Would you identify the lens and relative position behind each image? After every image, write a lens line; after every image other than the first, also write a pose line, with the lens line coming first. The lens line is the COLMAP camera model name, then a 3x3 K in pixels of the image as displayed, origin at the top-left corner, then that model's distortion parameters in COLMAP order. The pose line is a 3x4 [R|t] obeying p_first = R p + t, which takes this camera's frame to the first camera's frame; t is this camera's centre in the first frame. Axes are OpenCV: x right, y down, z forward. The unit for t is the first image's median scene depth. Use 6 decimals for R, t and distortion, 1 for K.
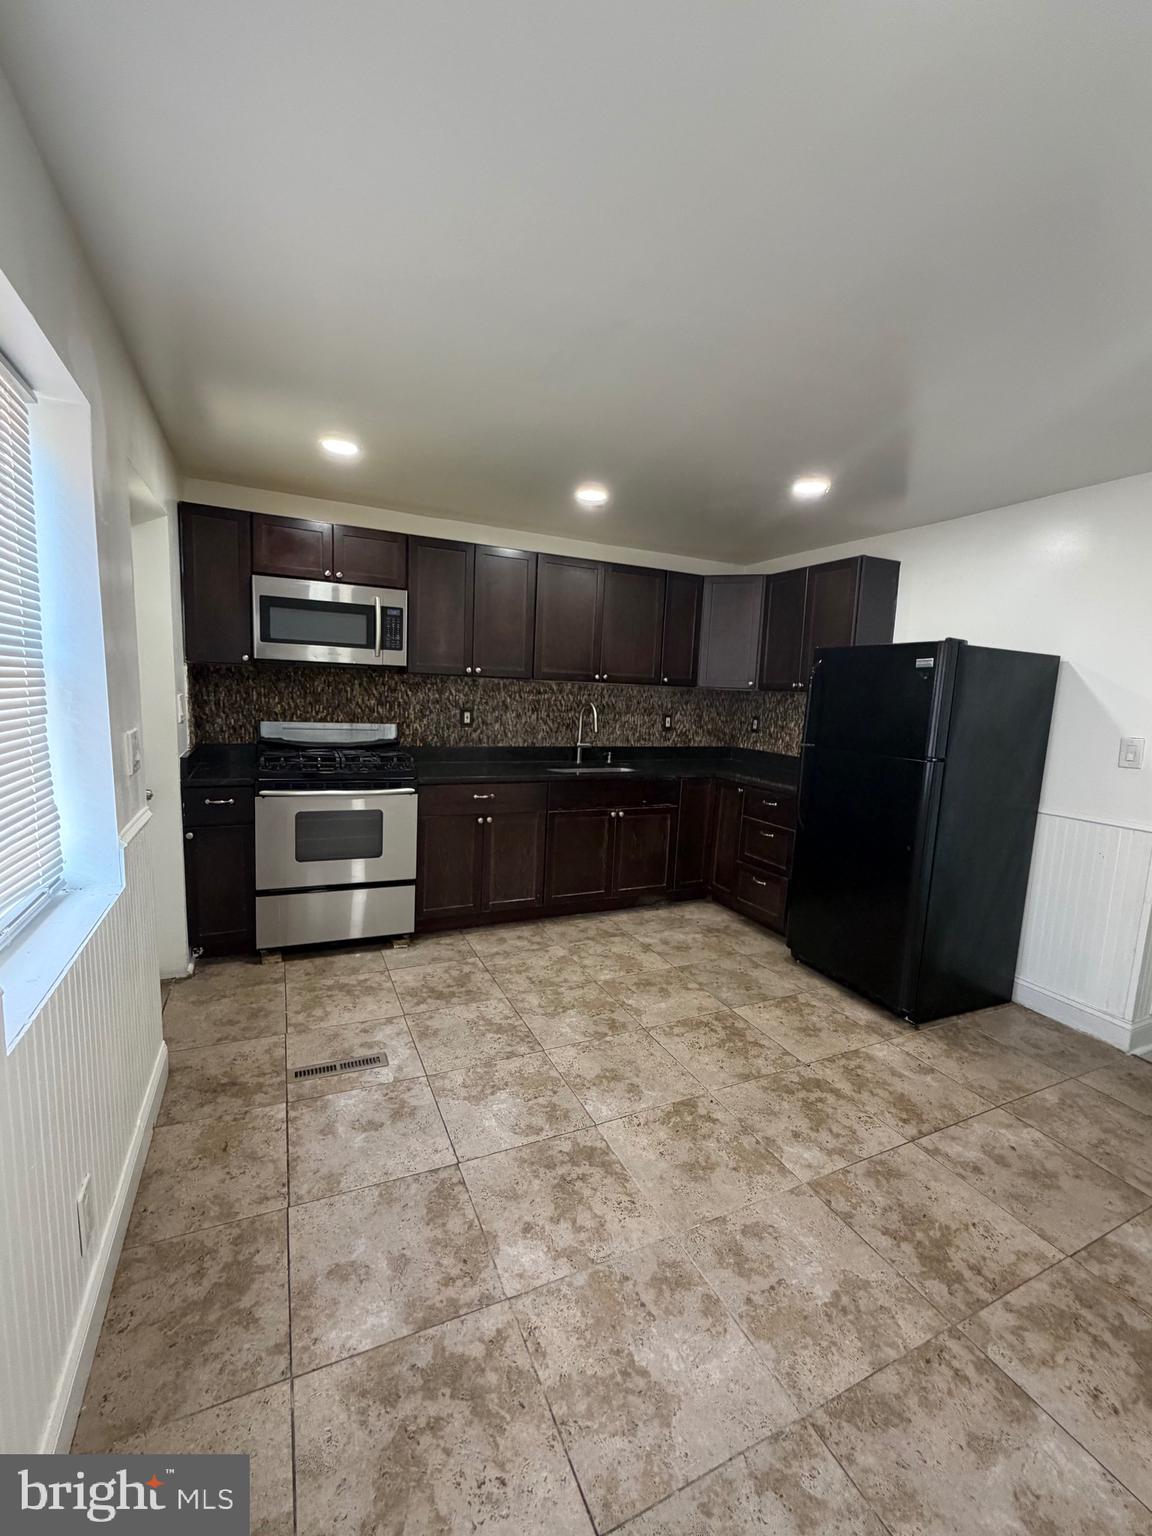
lens RADIAL K [[628.9, 0, 580.1], [0, 628.9, 764.4], [0, 0, 1]] dist [0.000833, 0.000121]
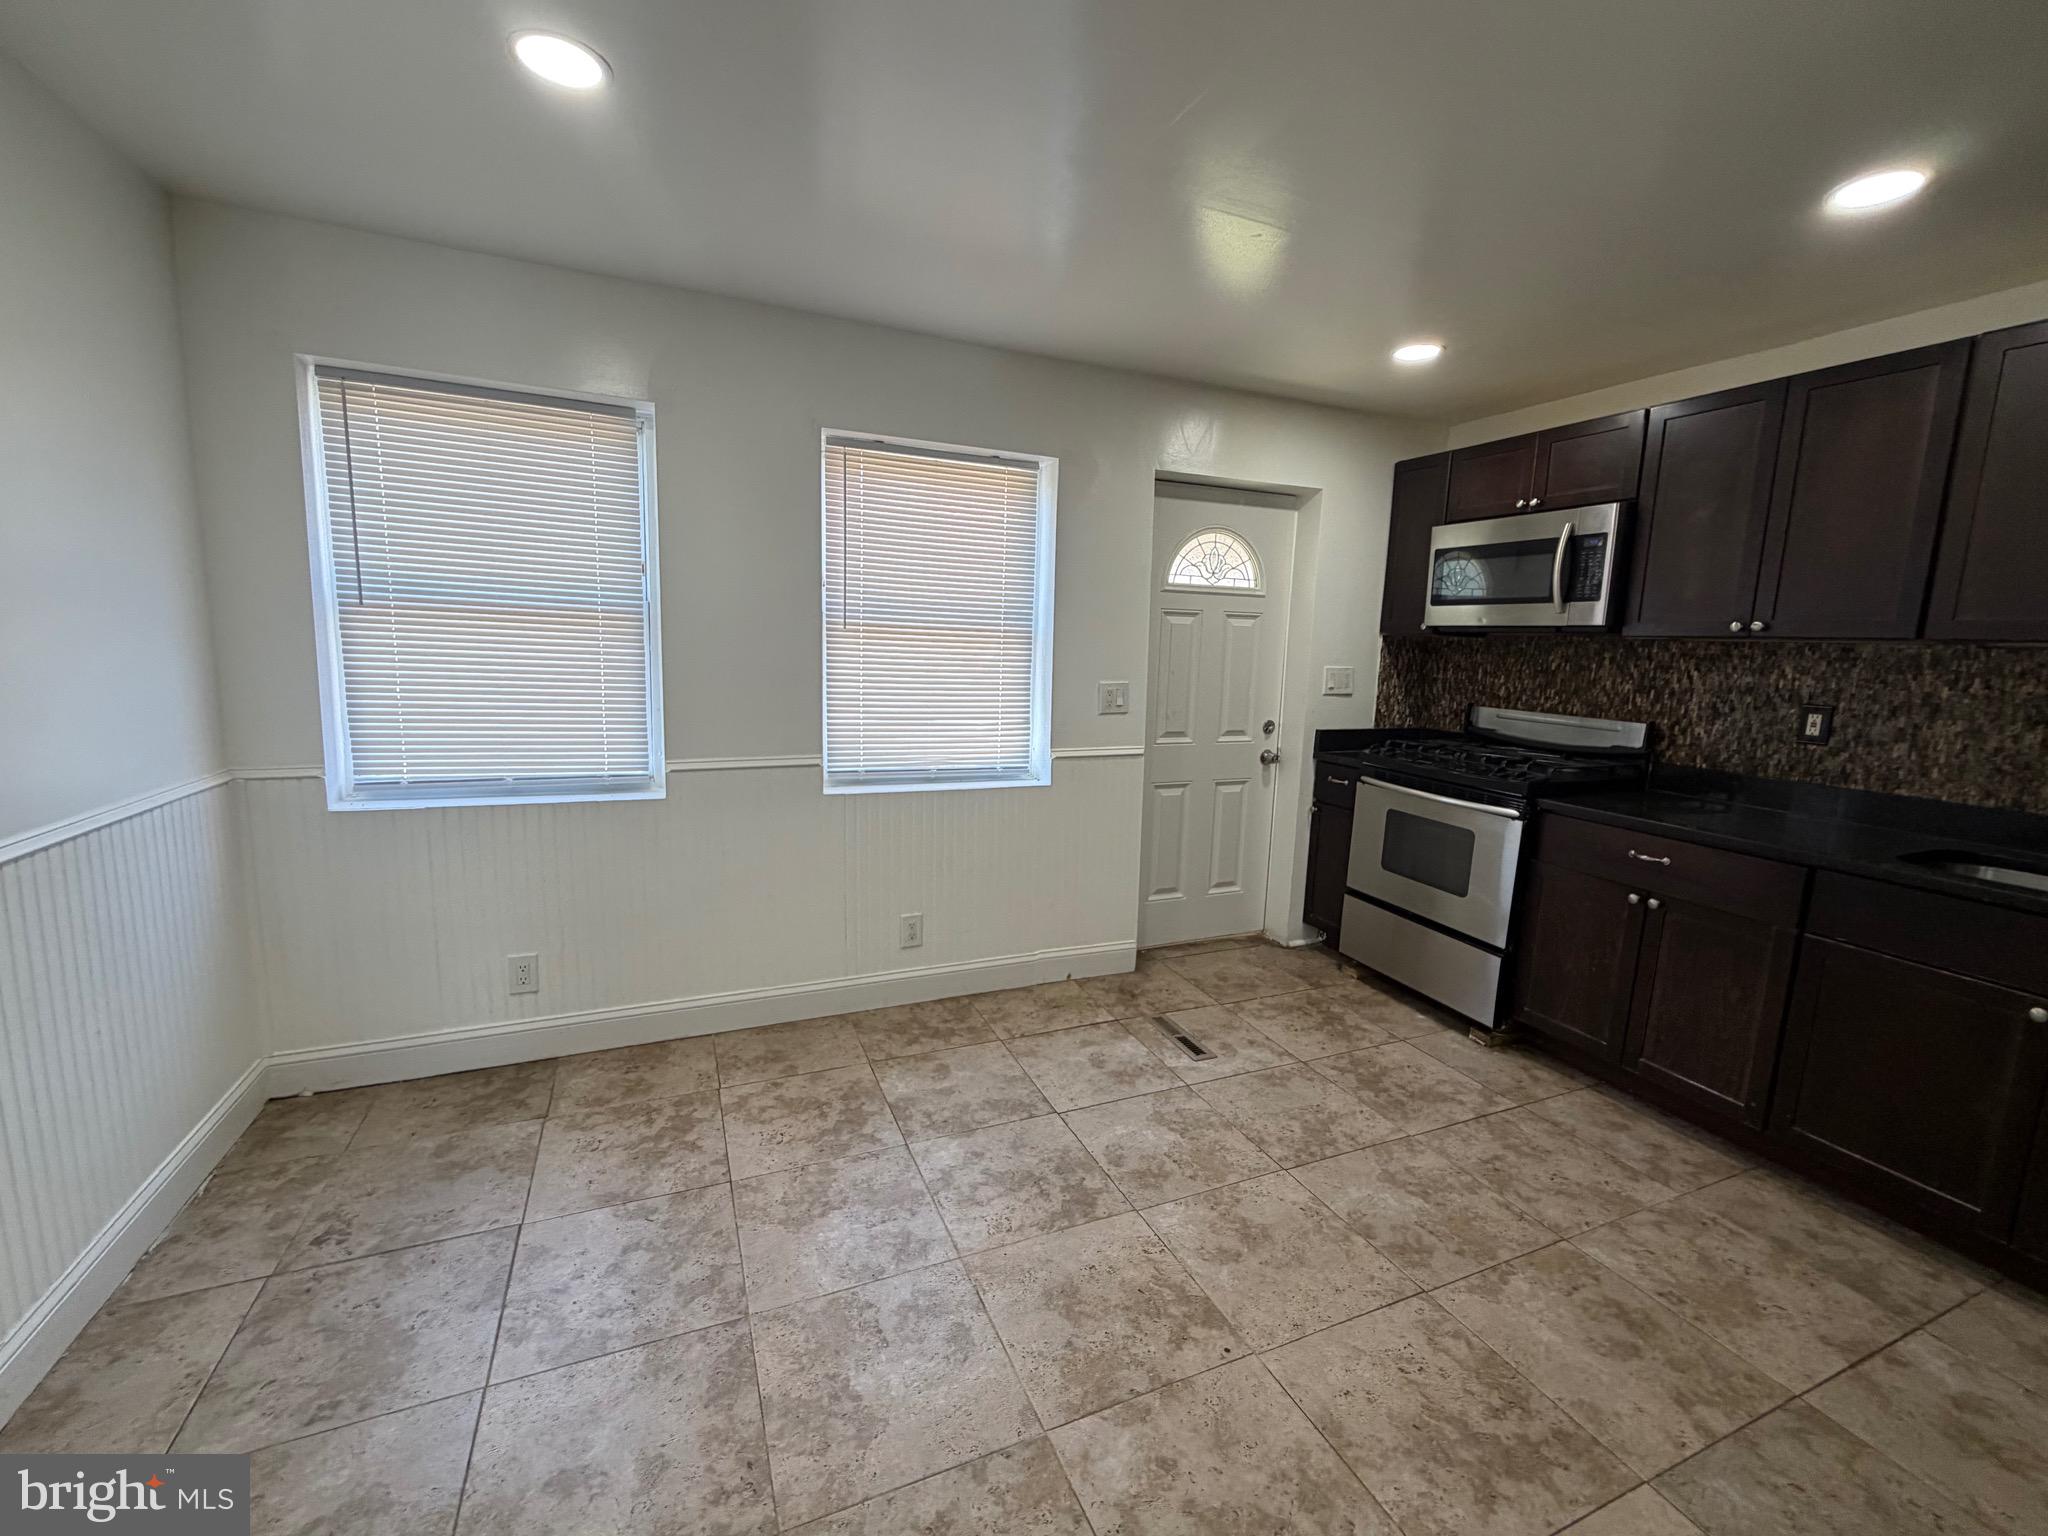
lens RADIAL K [[838.5, 0, 1032.9], [0, 838.5, 773.4], [0, 0, 1]] dist [0.000833, 0.000121]
pose [[-0.019762, 0.115348, -0.993129, 0.717021], [-0.152114, 0.981412, 0.117014, -0.030889], [0.988165, 0.153381, -0.001849, 0.590972]]
